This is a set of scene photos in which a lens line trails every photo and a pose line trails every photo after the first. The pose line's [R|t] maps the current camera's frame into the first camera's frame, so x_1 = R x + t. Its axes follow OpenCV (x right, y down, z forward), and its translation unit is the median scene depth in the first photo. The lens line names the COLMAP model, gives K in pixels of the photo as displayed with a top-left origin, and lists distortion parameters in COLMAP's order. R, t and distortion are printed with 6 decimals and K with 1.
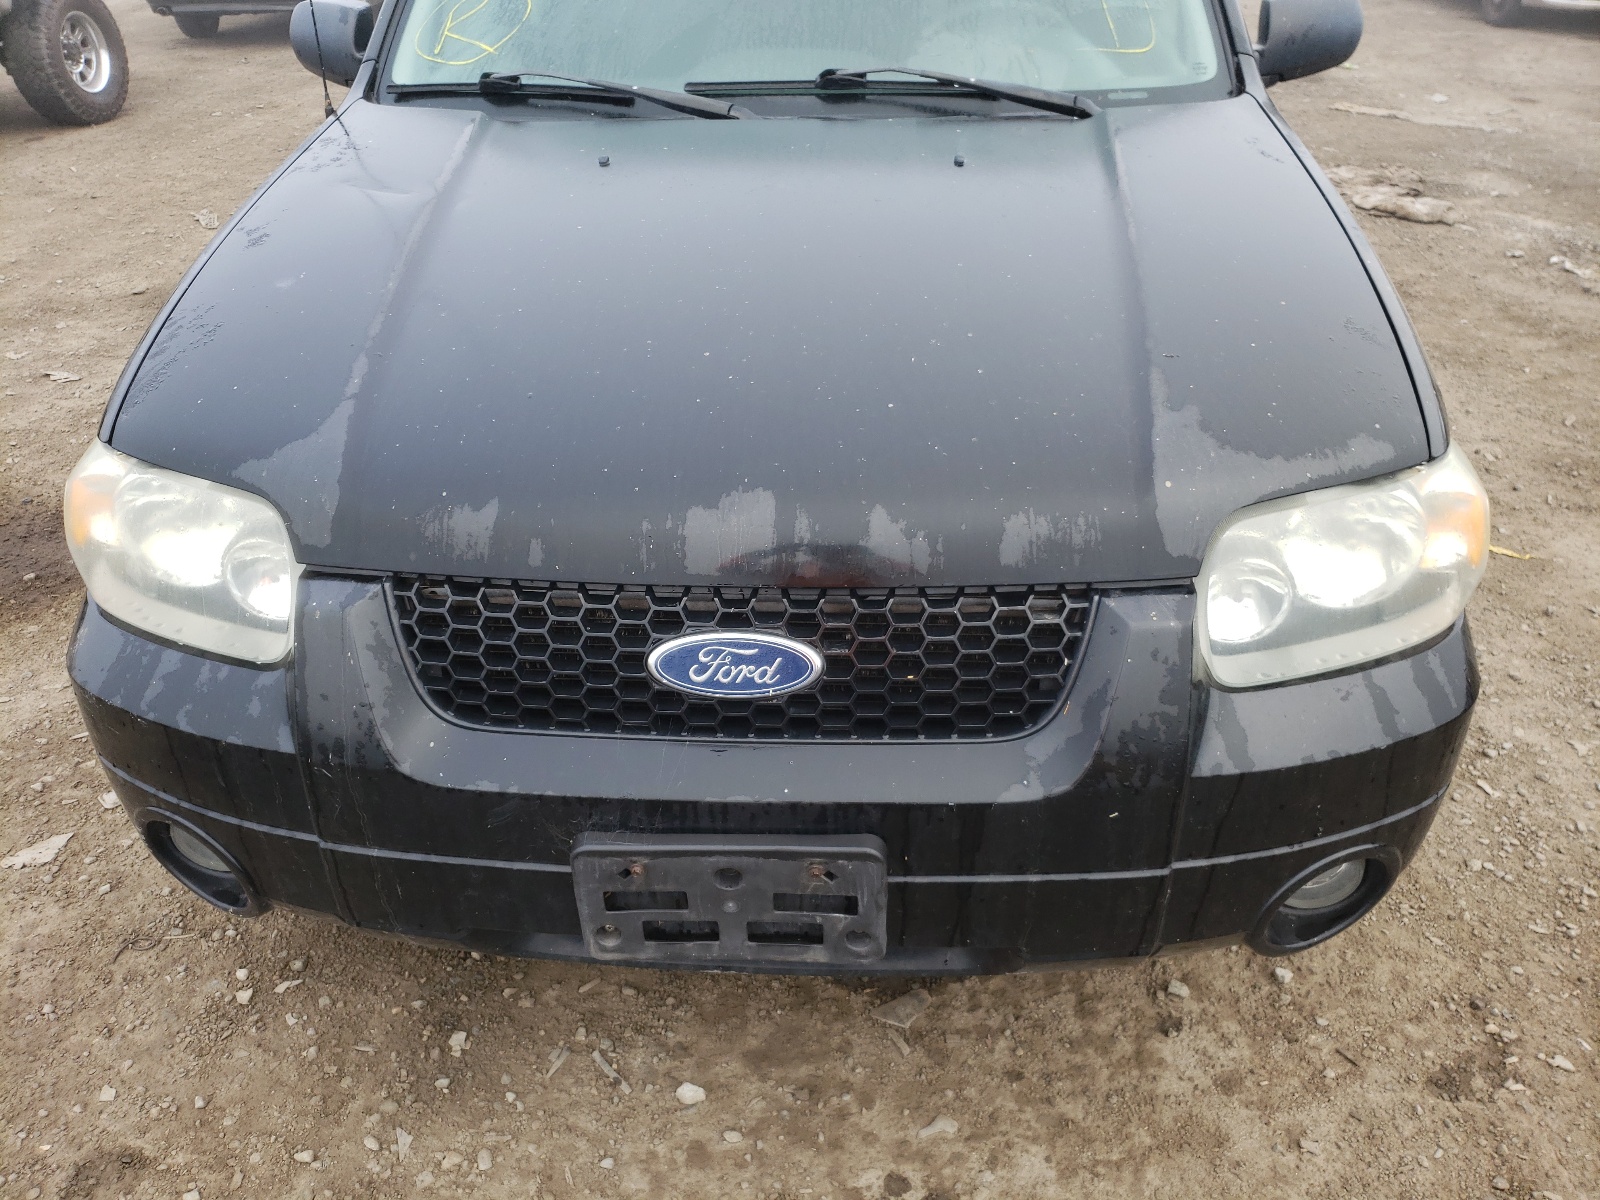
lens RADIAL K [[1220.2, 0, 800.0], [0, 1220.2, 600.0], [0, 0, 1]] dist [0.012381, 0.006269]
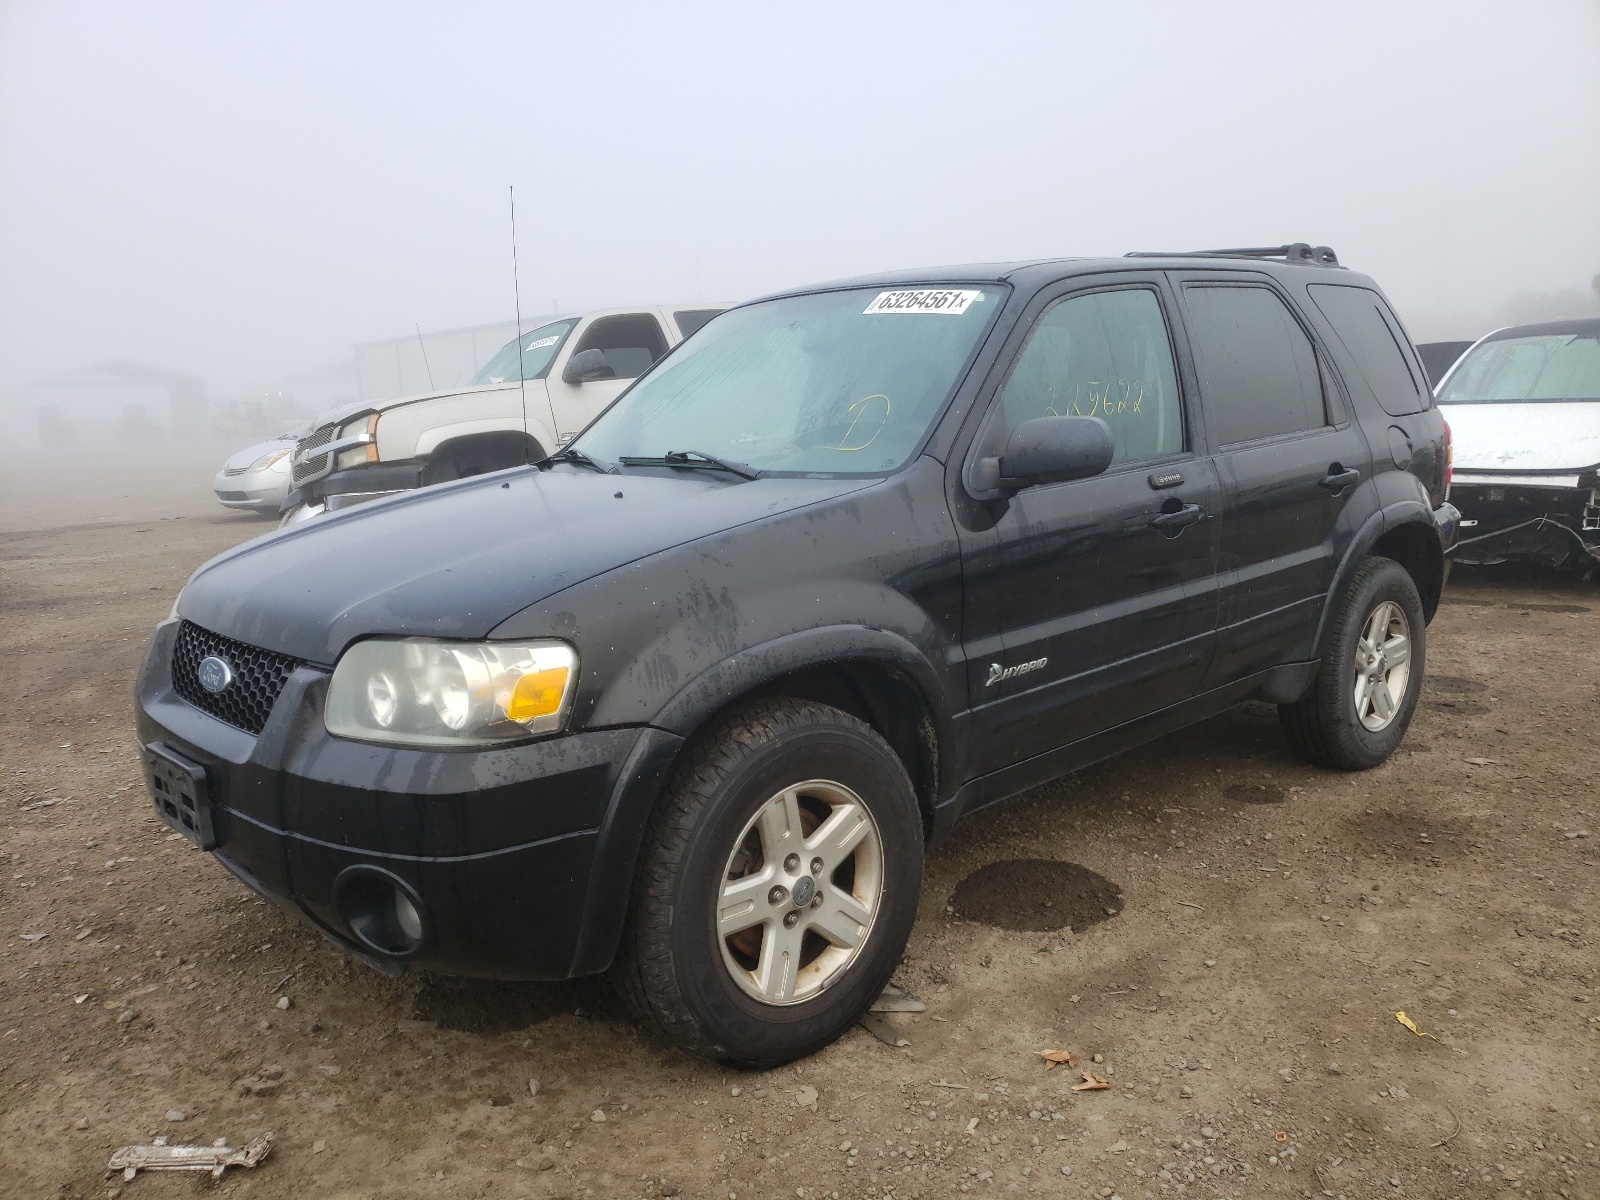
lens RADIAL K [[1220.2, 0, 800.0], [0, 1220.2, 600.0], [0, 0, 1]] dist [0.012381, 0.006269]
pose [[0.723072, 0.110799, -0.681828, 1.506756], [-0.340766, 0.915804, -0.212558, 0.028864], [0.600870, 0.386039, 0.699949, 0.076900]]
